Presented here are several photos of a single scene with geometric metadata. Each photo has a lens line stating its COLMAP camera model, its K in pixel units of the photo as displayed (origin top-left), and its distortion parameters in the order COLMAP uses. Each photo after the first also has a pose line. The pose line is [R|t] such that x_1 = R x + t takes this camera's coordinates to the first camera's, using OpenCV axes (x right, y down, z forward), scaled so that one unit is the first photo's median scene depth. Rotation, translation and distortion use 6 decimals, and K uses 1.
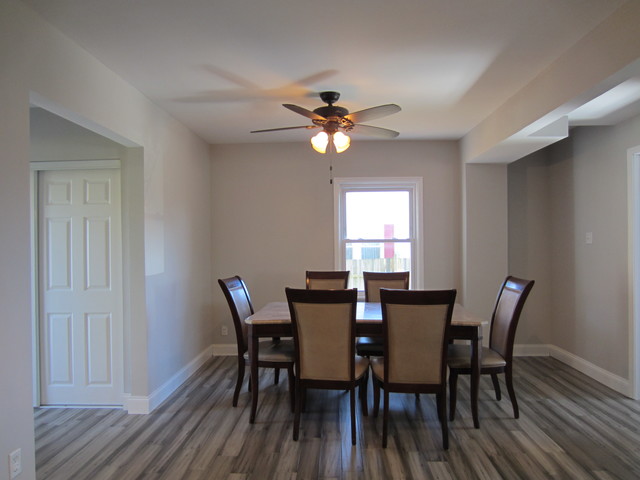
lens RADIAL K [[451.6, 0, 315.6], [0, 451.6, 240.2], [0, 0, 1]] dist [-0.008646, -0.002769]
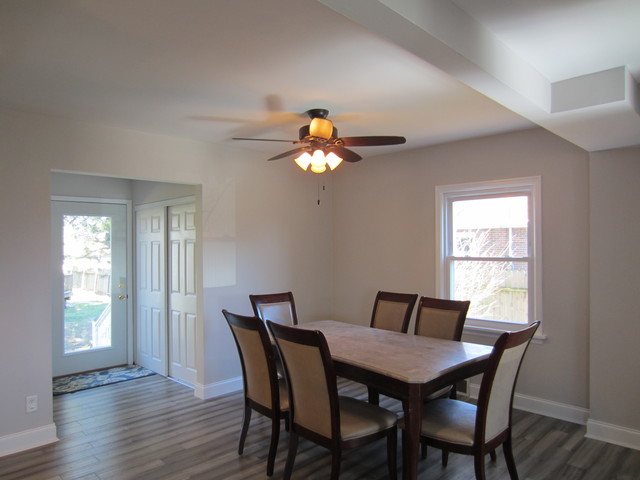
lens RADIAL K [[451.6, 0, 317.0], [0, 451.6, 242.2], [0, 0, 1]] dist [-0.008646, -0.002769]
pose [[0.745392, -0.000127, -0.666626, 0.674901], [0.002380, 0.999994, 0.002471, -0.047807], [0.666622, -0.003429, 0.745388, 0.280589]]
